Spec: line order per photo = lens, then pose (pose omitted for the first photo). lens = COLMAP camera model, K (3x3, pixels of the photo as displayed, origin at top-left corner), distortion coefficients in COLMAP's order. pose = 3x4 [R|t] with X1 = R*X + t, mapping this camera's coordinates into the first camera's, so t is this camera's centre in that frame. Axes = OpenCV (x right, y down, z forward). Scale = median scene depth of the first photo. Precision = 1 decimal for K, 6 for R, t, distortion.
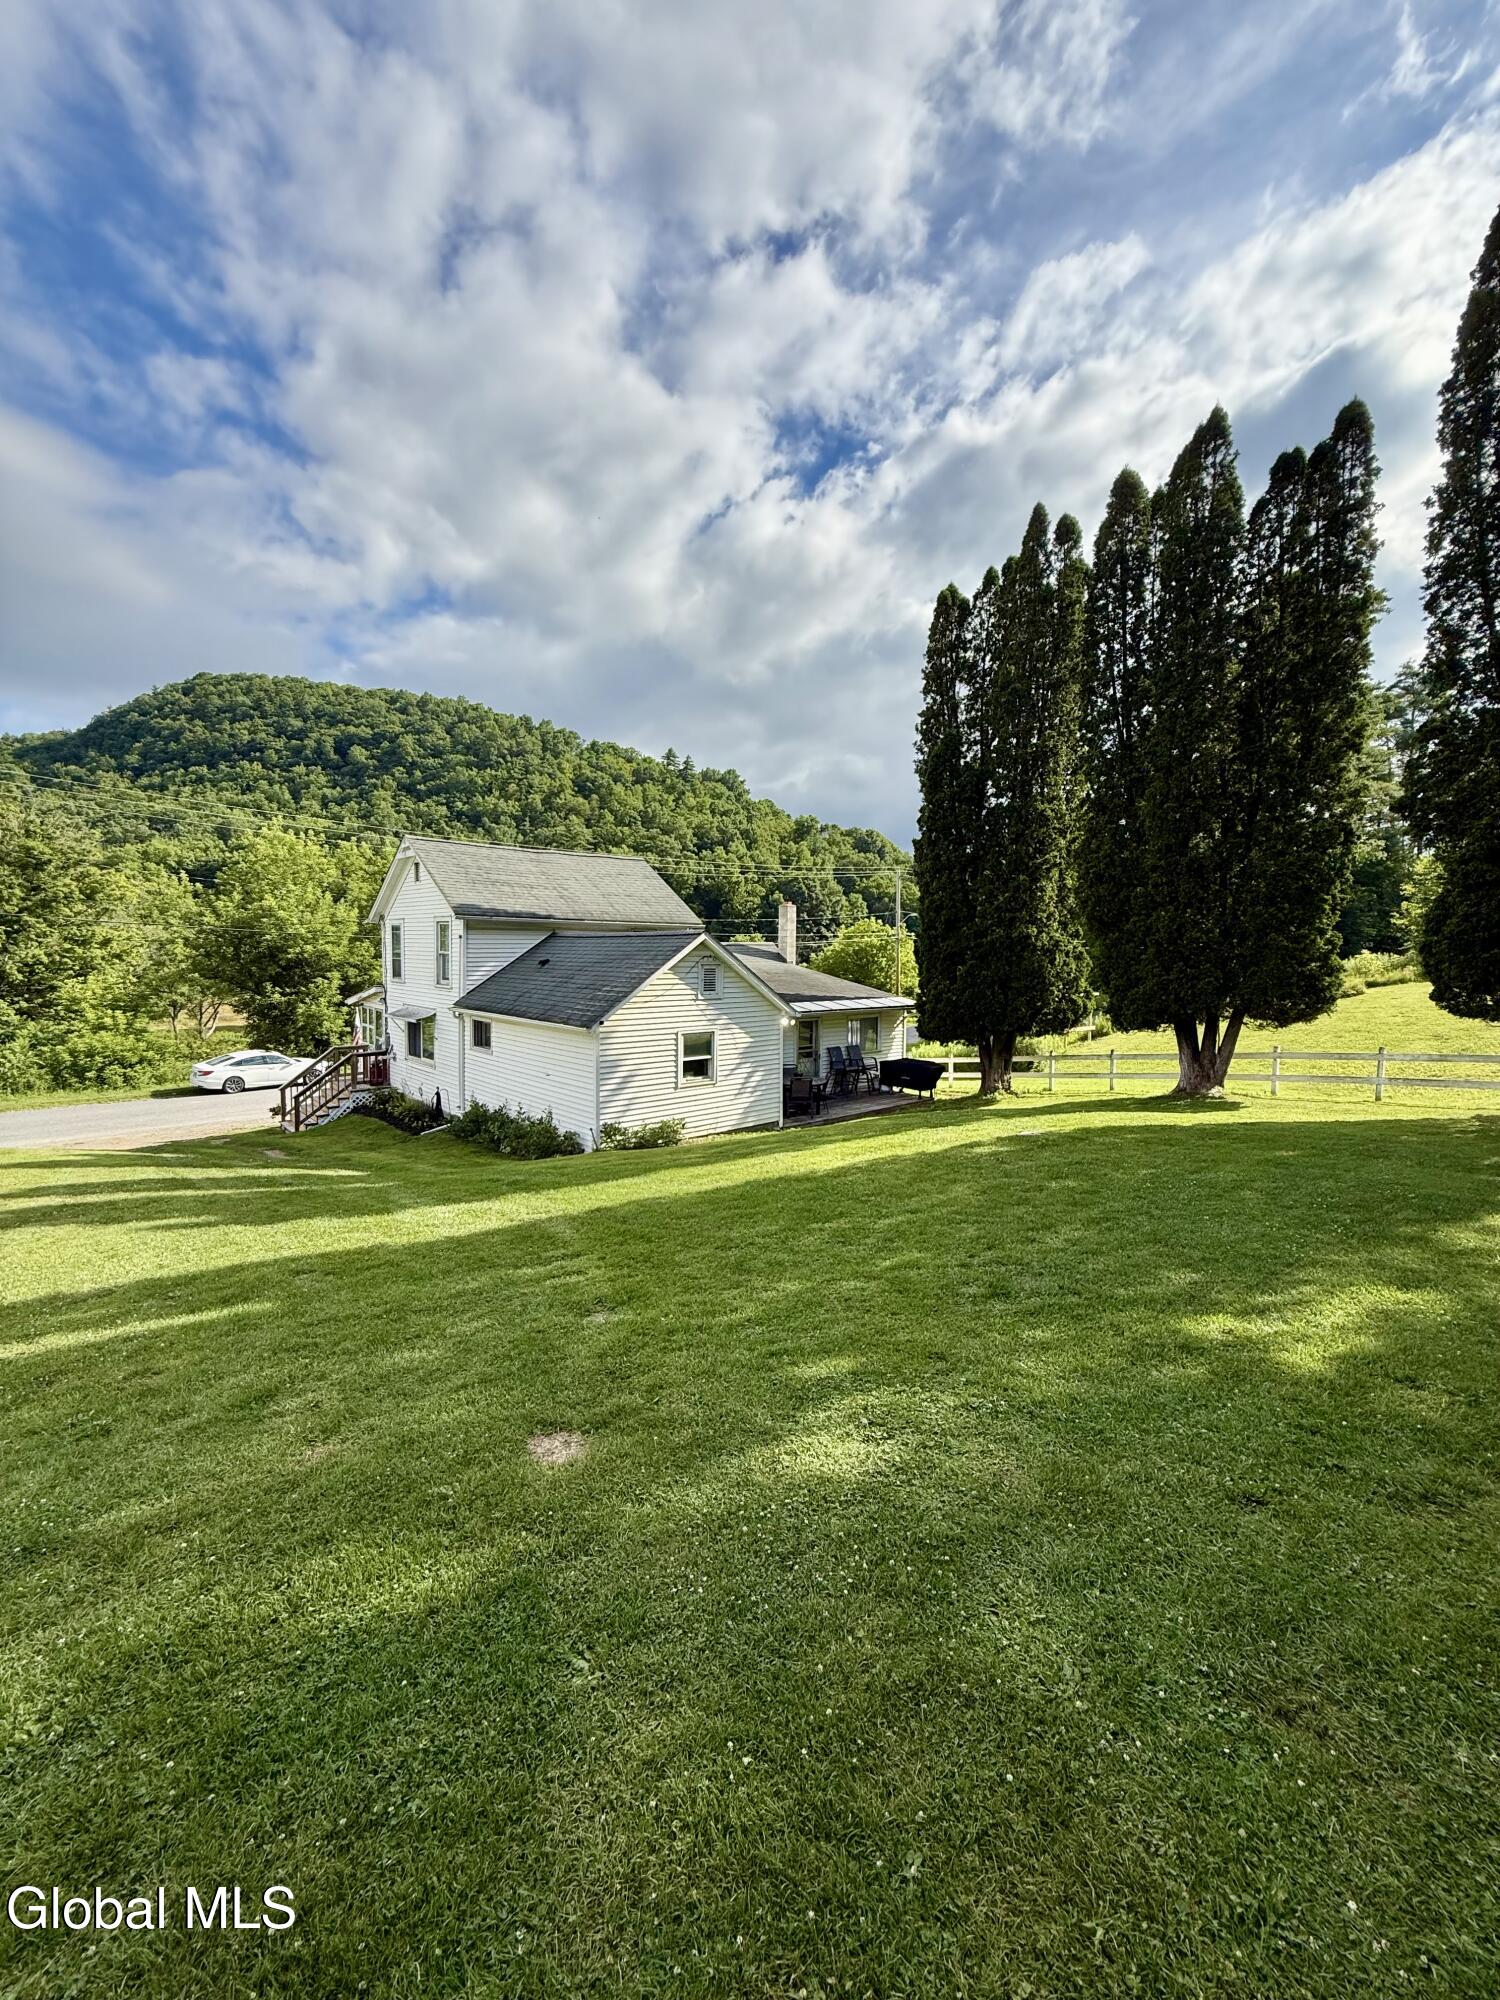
lens RADIAL K [[809.1, 0, 757.6], [0, 809.1, 984.7], [0, 0, 1]] dist [-0.000231, 0.001289]
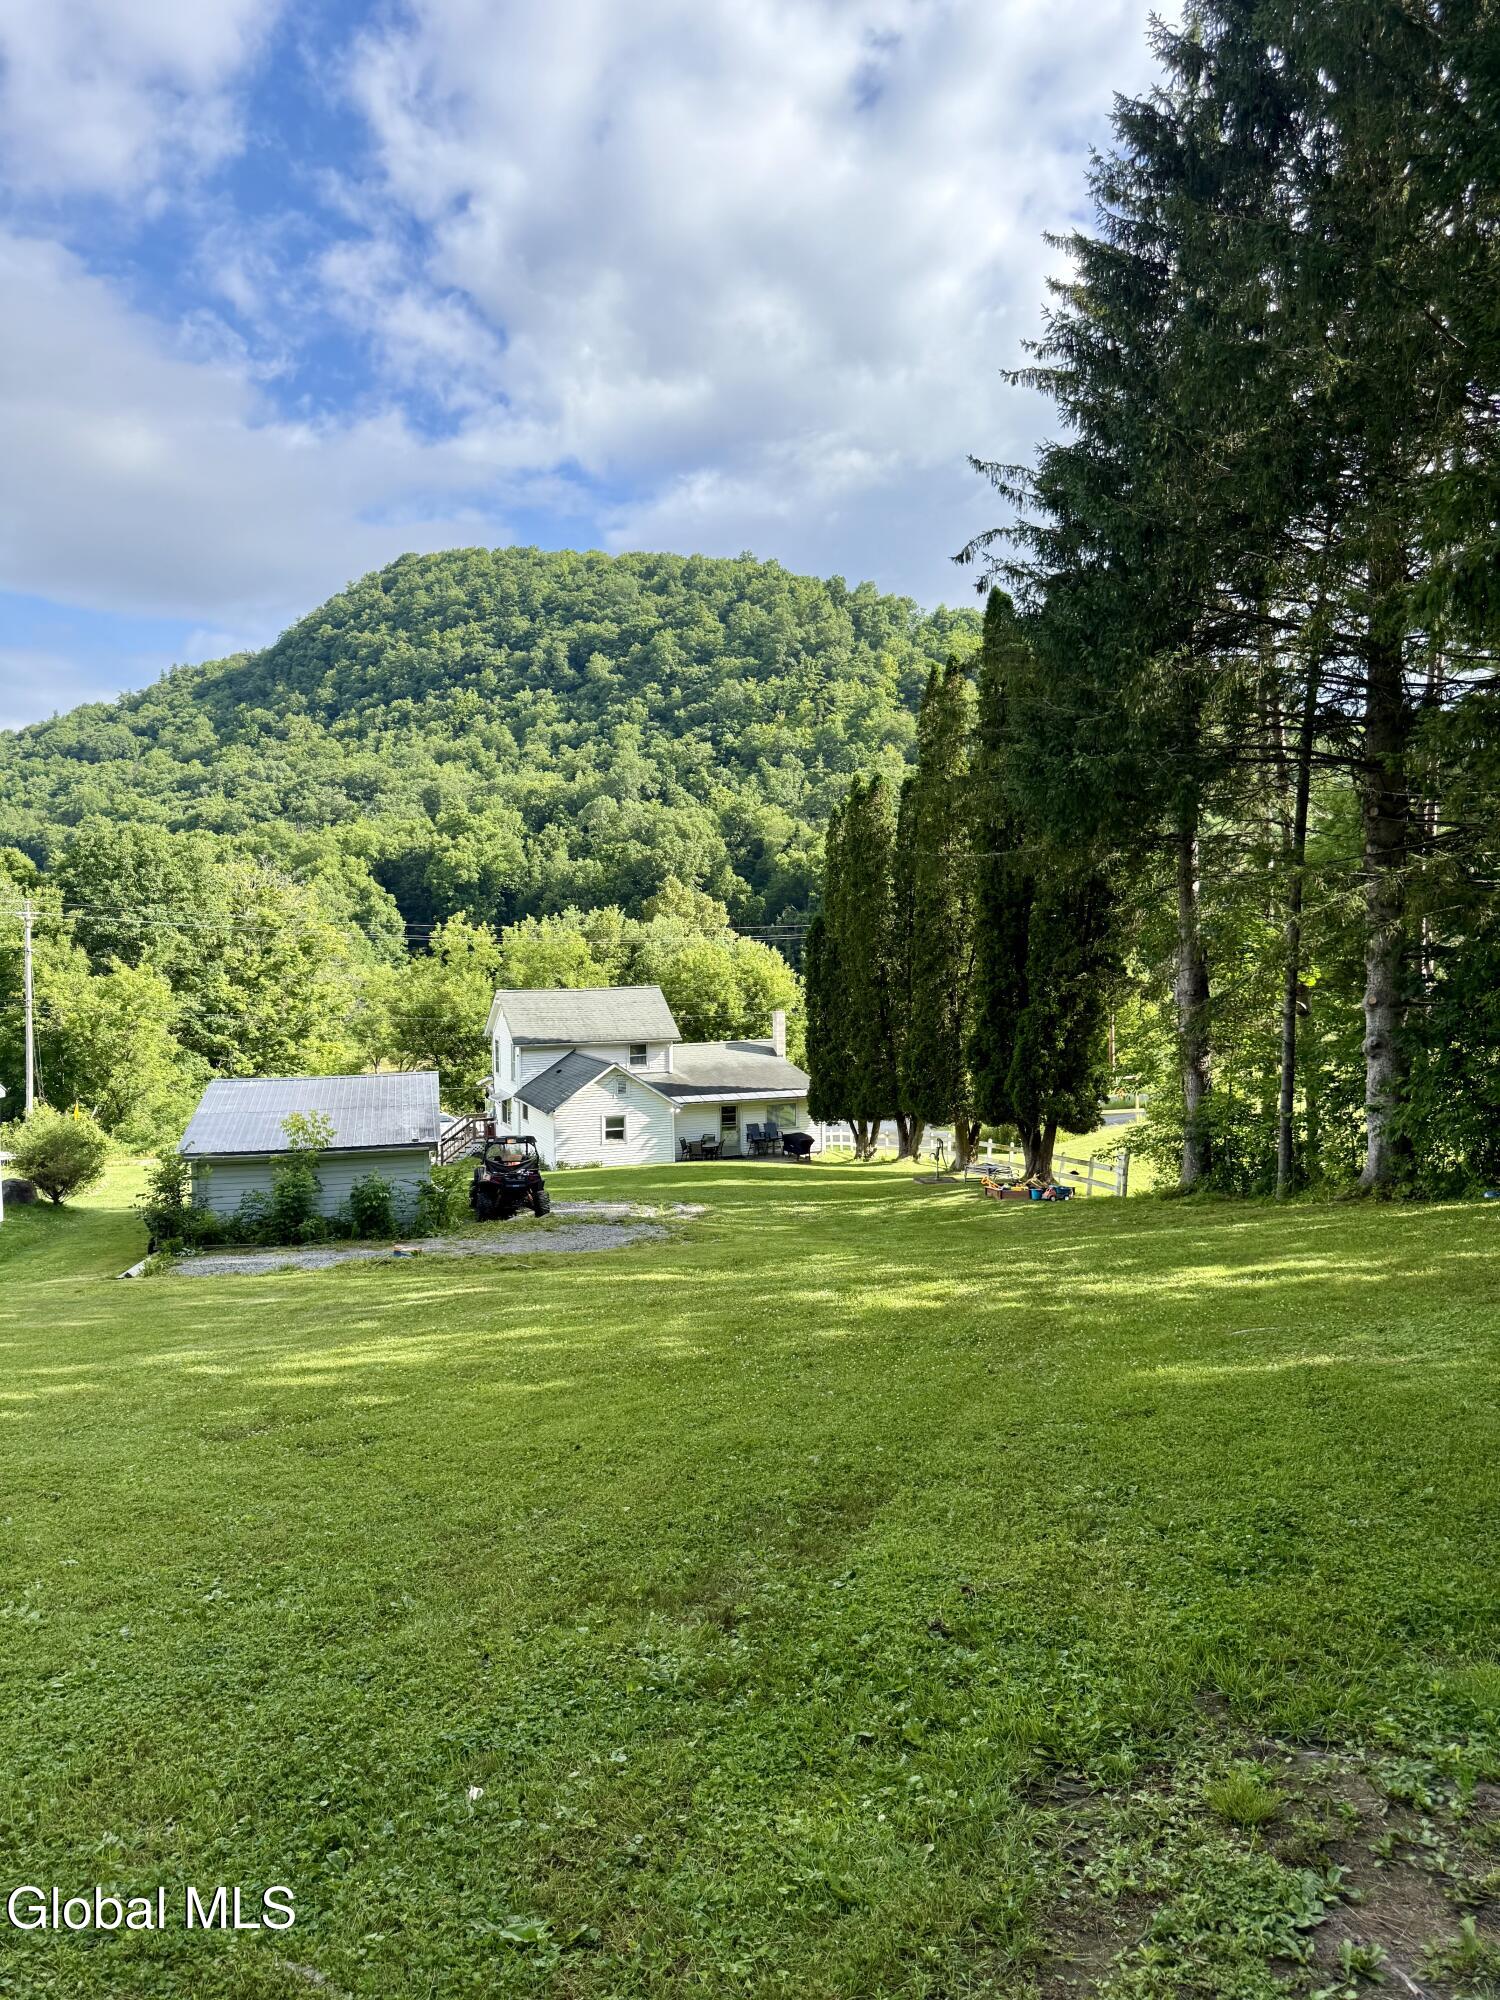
lens RADIAL K [[1428.5, 0, 751.0], [0, 1428.5, 982.9], [0, 0, 1]] dist [0.058855, -0.069645]
pose [[0.932369, -0.011457, -0.361327, 0.064175], [0.010625, 0.999934, -0.004291, -0.010352], [0.361353, 0.000162, 0.932429, -0.089374]]
